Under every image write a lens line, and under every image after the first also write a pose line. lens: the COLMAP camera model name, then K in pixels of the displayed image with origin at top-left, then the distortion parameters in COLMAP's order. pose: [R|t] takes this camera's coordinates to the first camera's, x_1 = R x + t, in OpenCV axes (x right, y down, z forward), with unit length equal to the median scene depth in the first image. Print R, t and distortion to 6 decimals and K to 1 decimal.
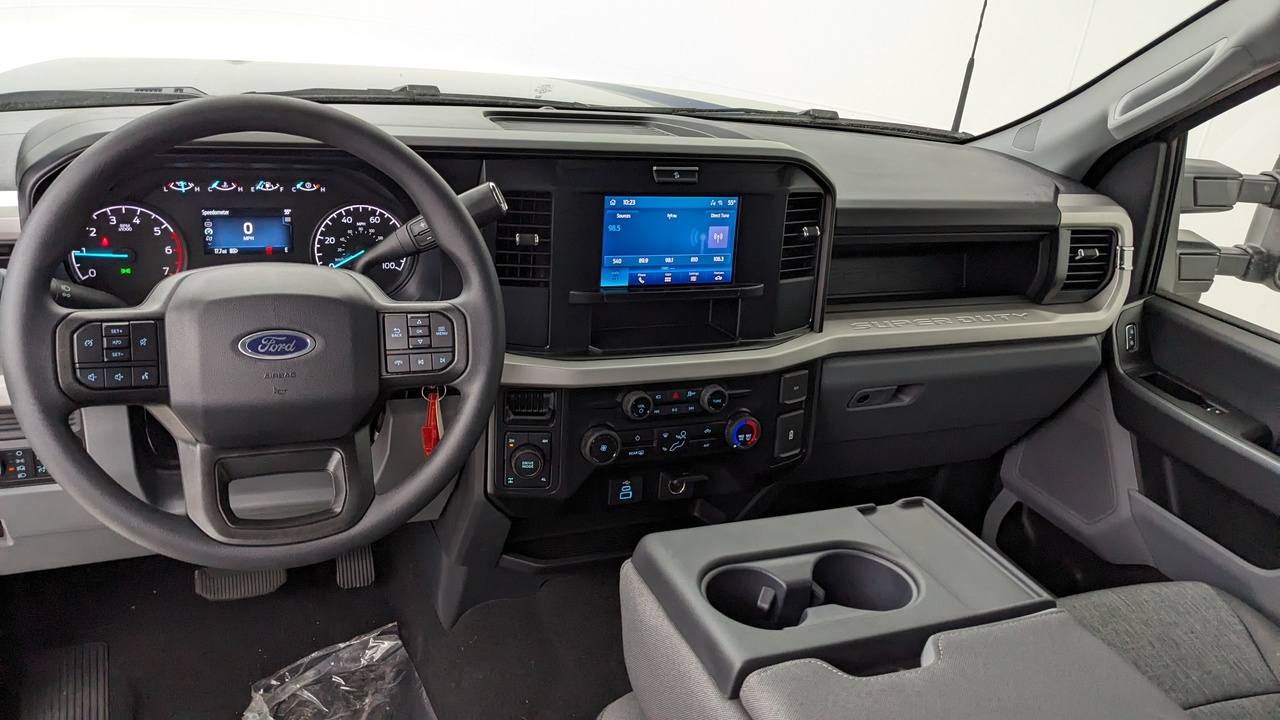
lens RADIAL K [[1017.2, 0, 640.0], [0, 1017.2, 360.0], [0, 0, 1]] dist [0.070943, -0.128637]
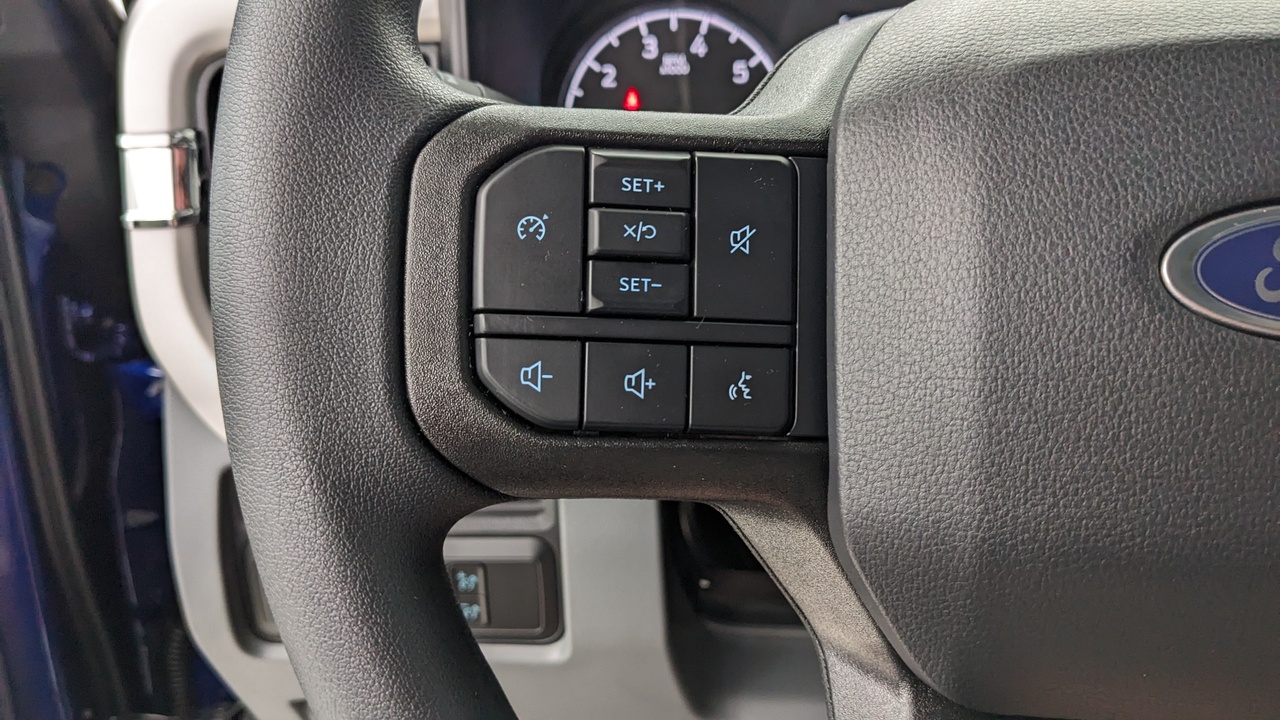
lens RADIAL K [[1017.2, 0, 640.0], [0, 1017.2, 360.0], [0, 0, 1]] dist [0.070943, -0.128637]
pose [[0.889042, 0.041698, -0.455923, -0.294430], [-0.065239, 0.997220, -0.036010, 0.014161], [0.453154, 0.061758, 0.889290, 0.581611]]
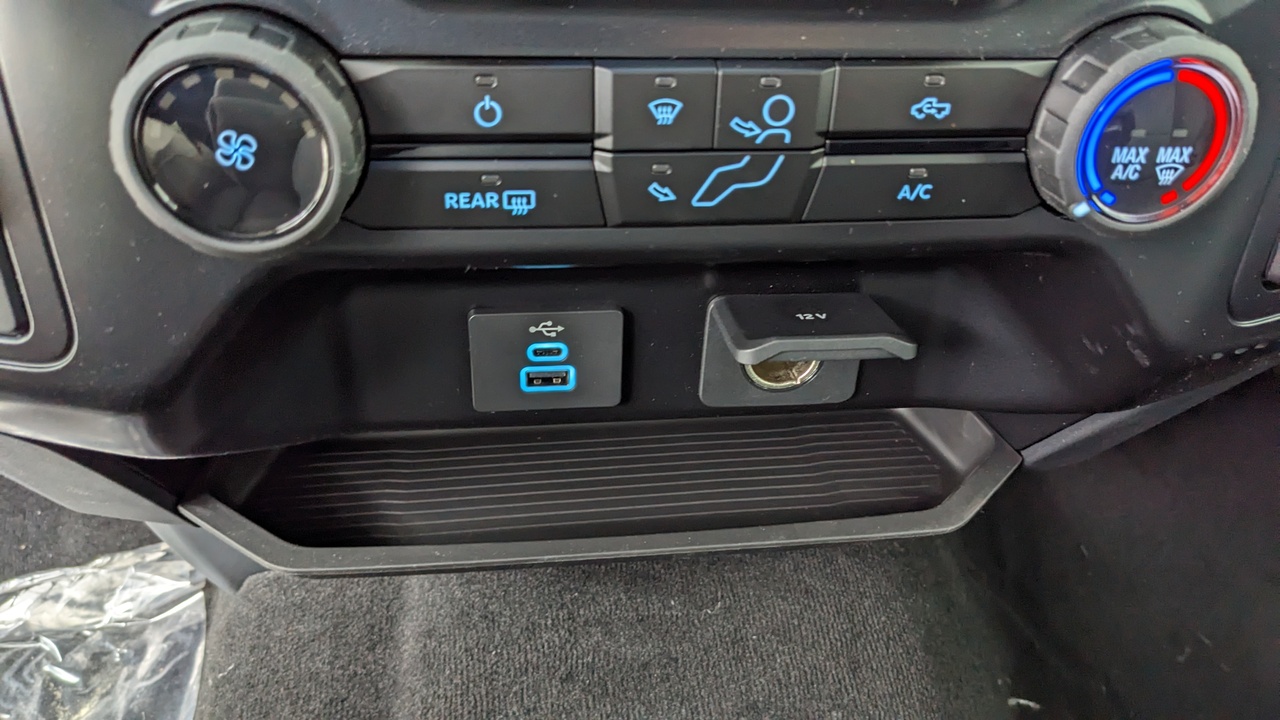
lens RADIAL K [[1007.9, 0, 644.4], [0, 1007.9, 384.0], [0, 0, 1]] dist [0.049522, -0.123295]
pose [[0.955514, 0.133905, -0.262796, 0.079312], [-0.057483, 0.958462, 0.279369, 0.077059], [0.289289, -0.251835, 0.923521, 0.905030]]
